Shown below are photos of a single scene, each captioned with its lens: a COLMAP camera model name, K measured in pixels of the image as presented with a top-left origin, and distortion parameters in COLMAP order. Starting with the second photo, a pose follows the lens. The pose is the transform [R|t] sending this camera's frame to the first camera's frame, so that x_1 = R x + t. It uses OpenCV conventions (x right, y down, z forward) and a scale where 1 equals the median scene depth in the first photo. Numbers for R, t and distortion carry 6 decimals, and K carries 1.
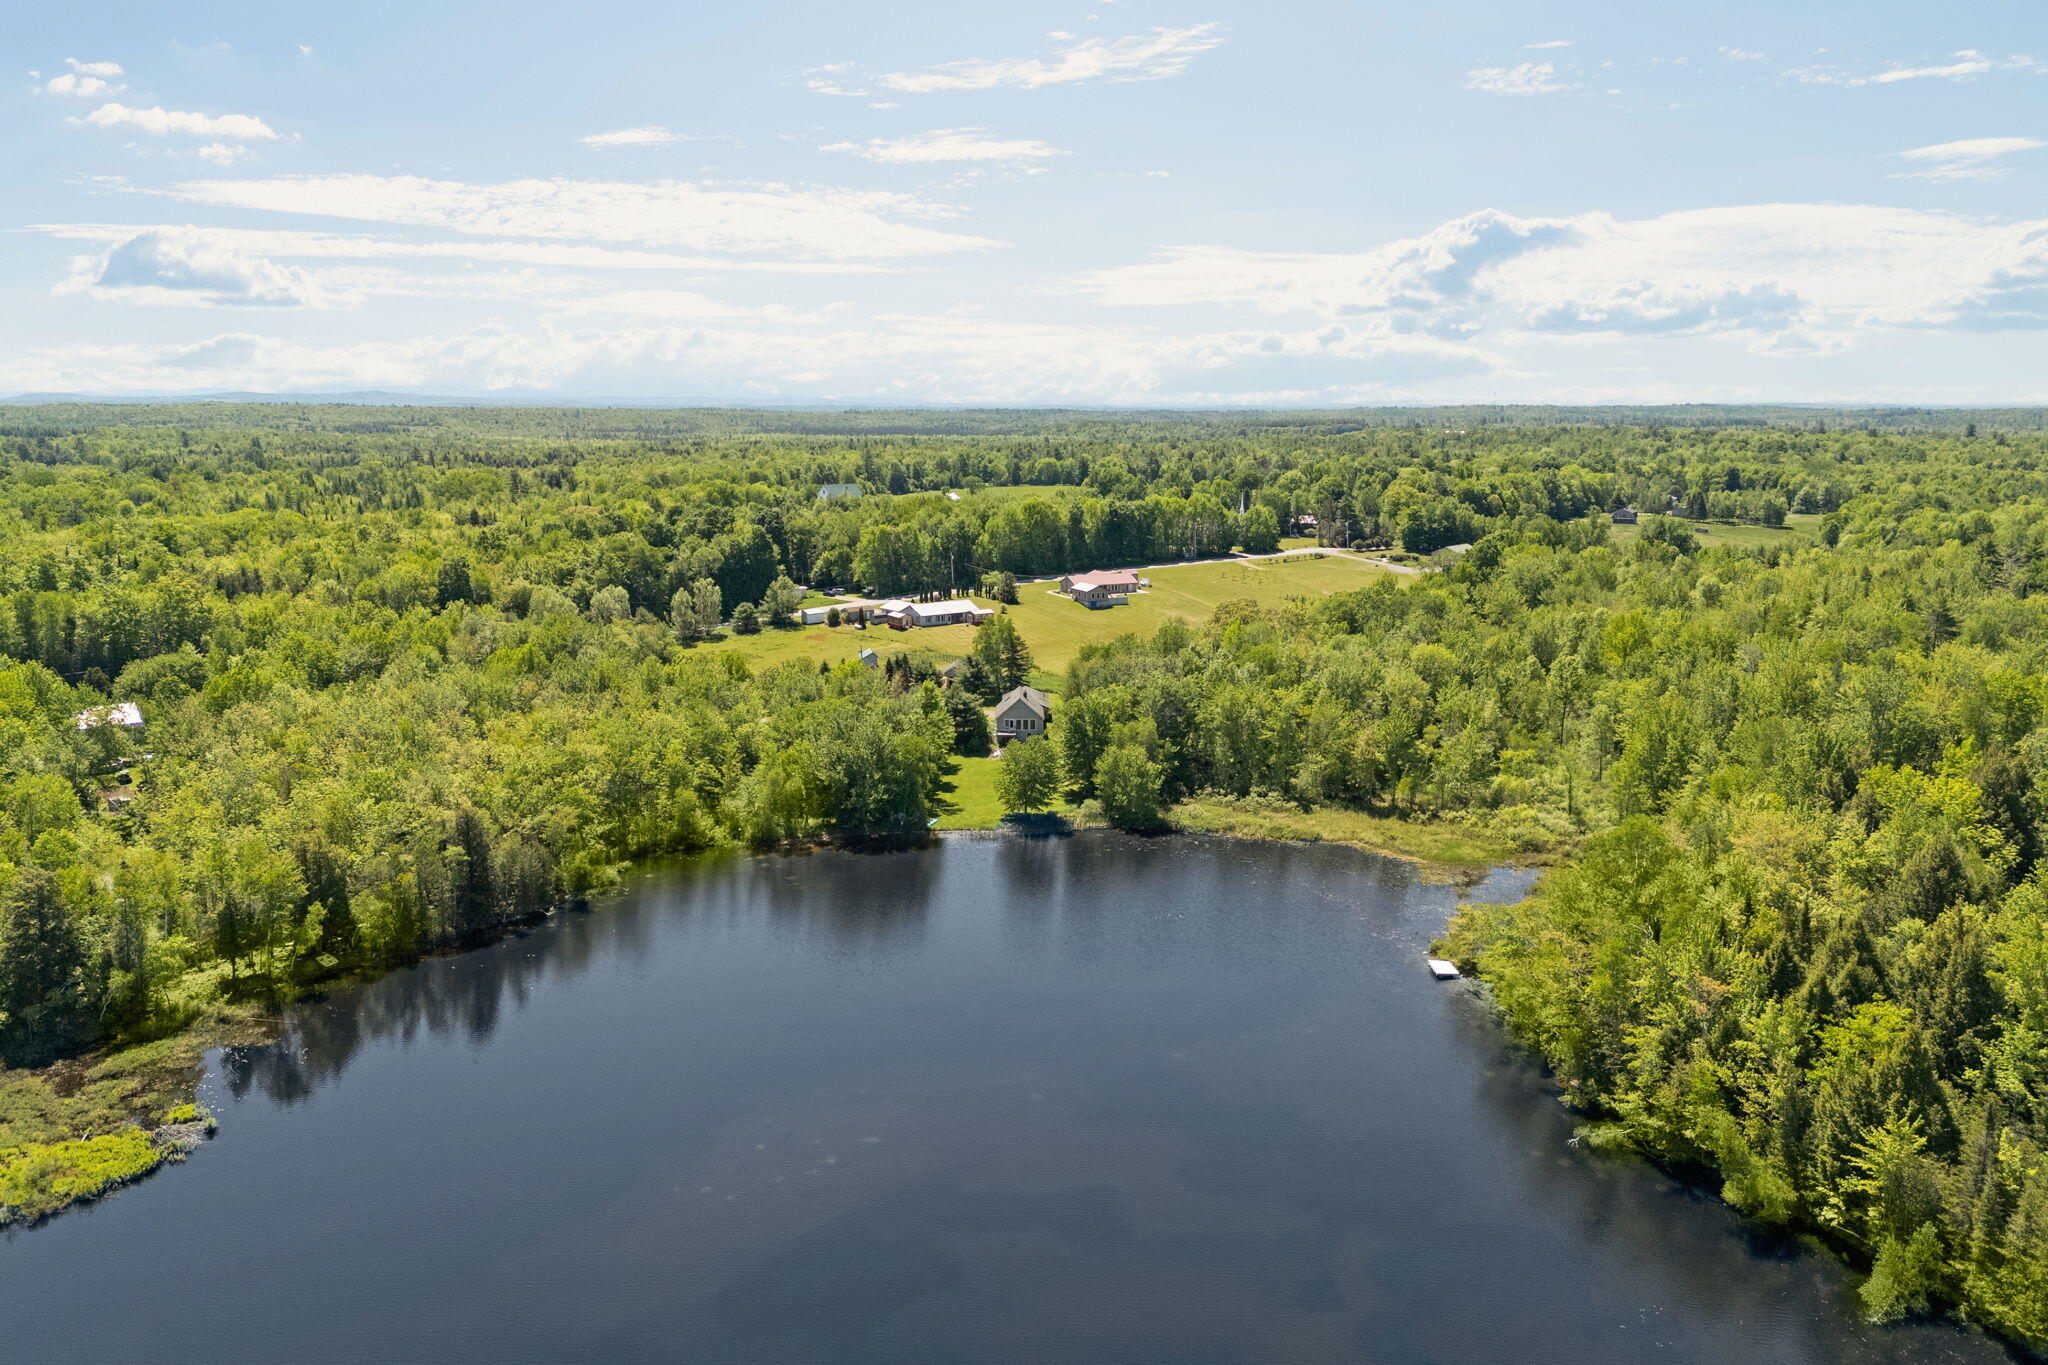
lens RADIAL K [[1481.9, 0, 1024.0], [0, 1481.9, 682.5], [0, 0, 1]] dist [0.080747, -0.084322]
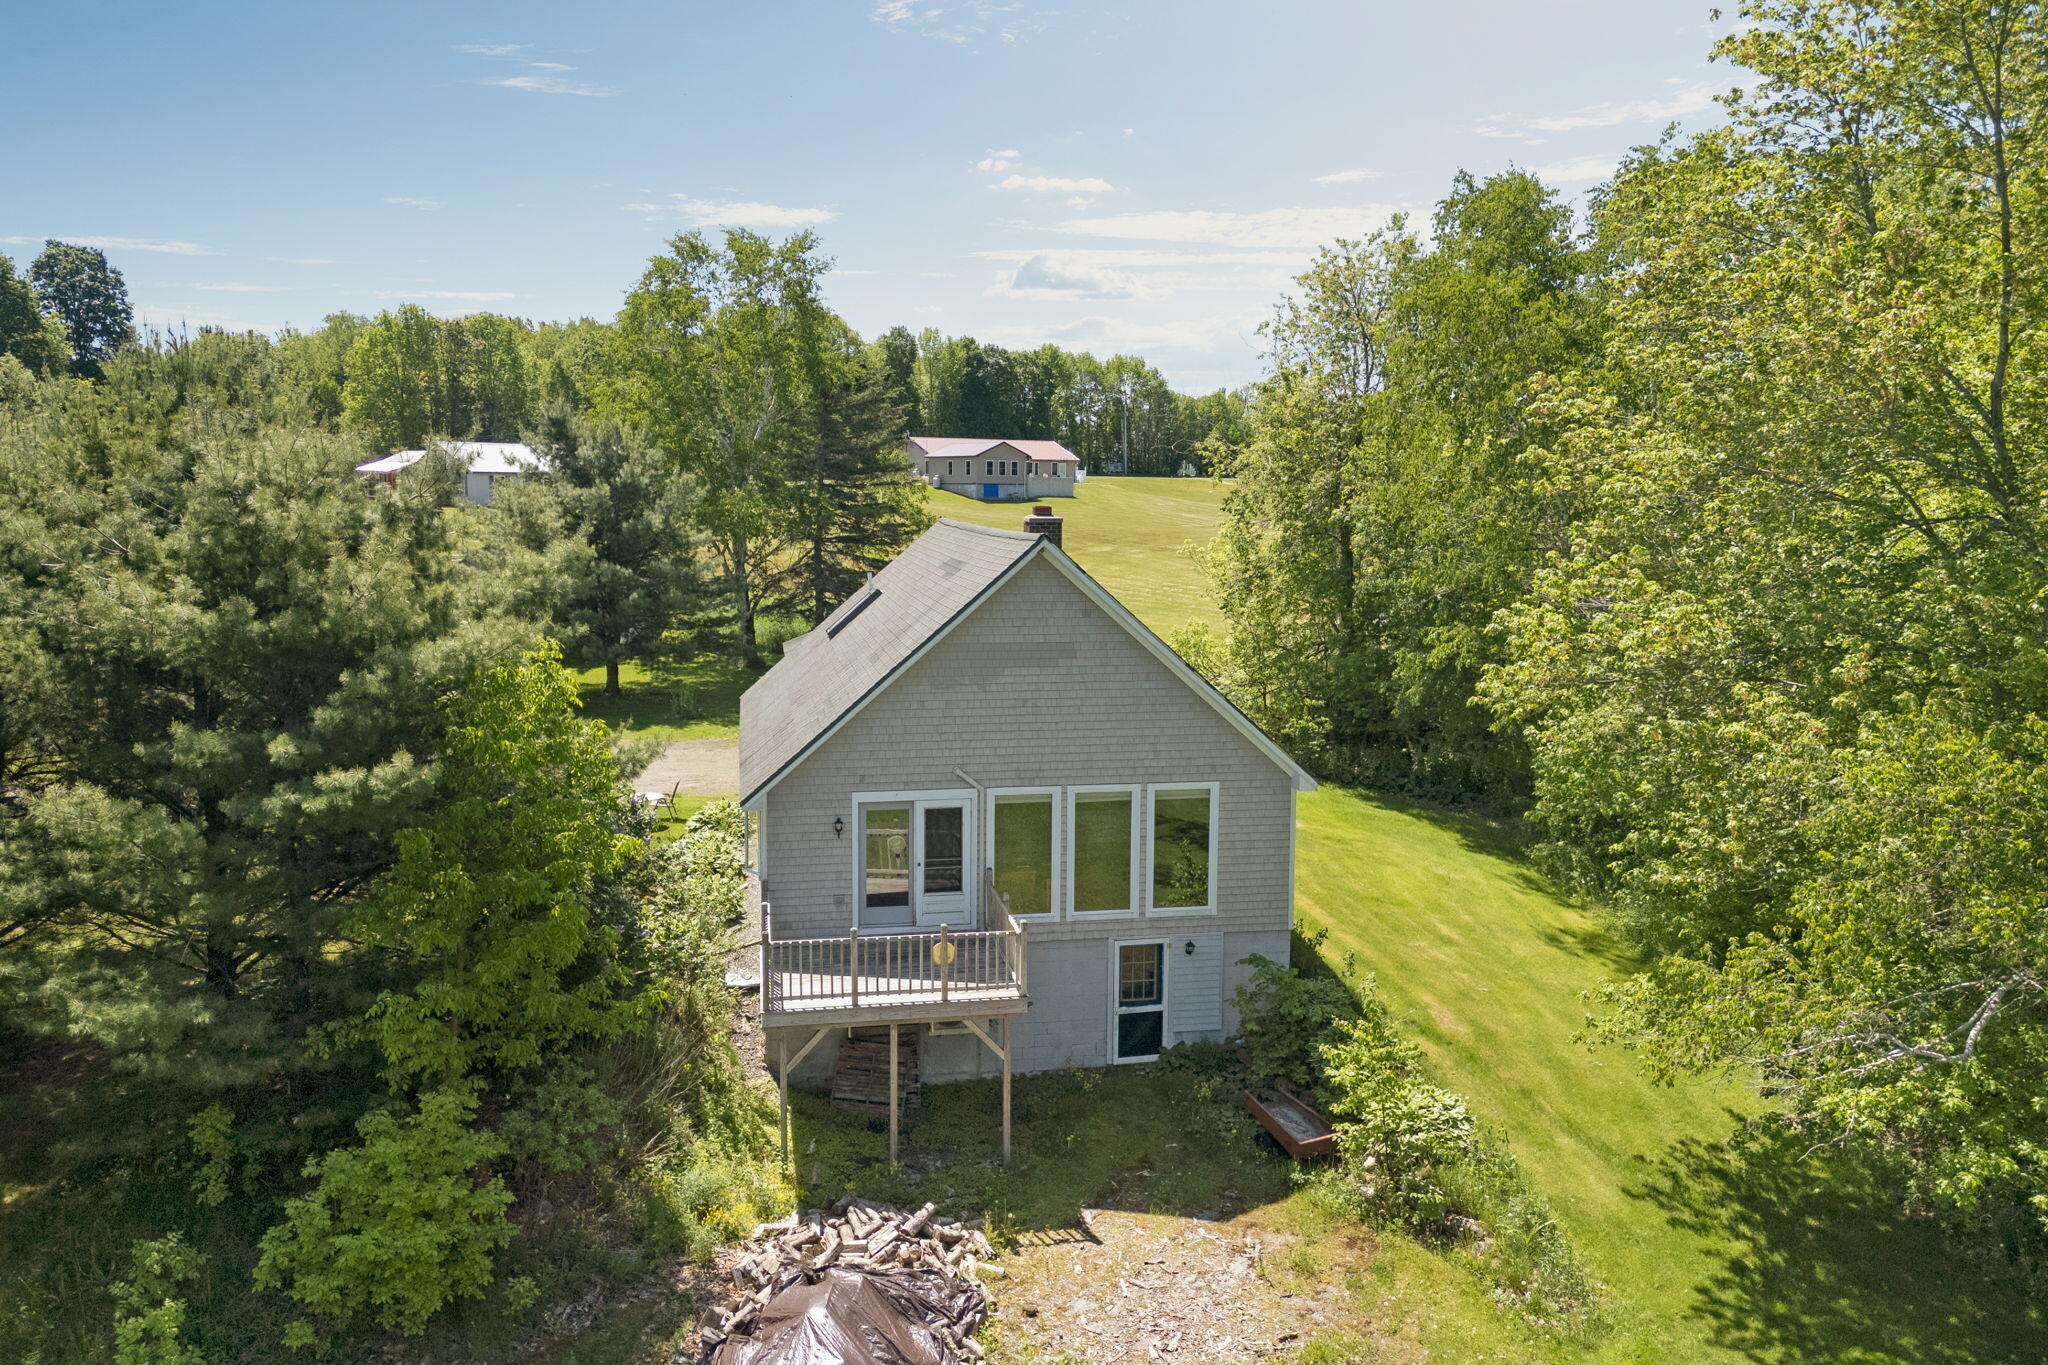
lens RADIAL K [[1481.9, 0, 1024.0], [0, 1481.9, 682.5], [0, 0, 1]] dist [0.080747, -0.084322]
pose [[0.983596, -0.017274, 0.179554, -0.013071], [0.028142, 0.997911, -0.058157, 0.017482], [-0.178174, 0.062256, 0.982028, 0.619980]]
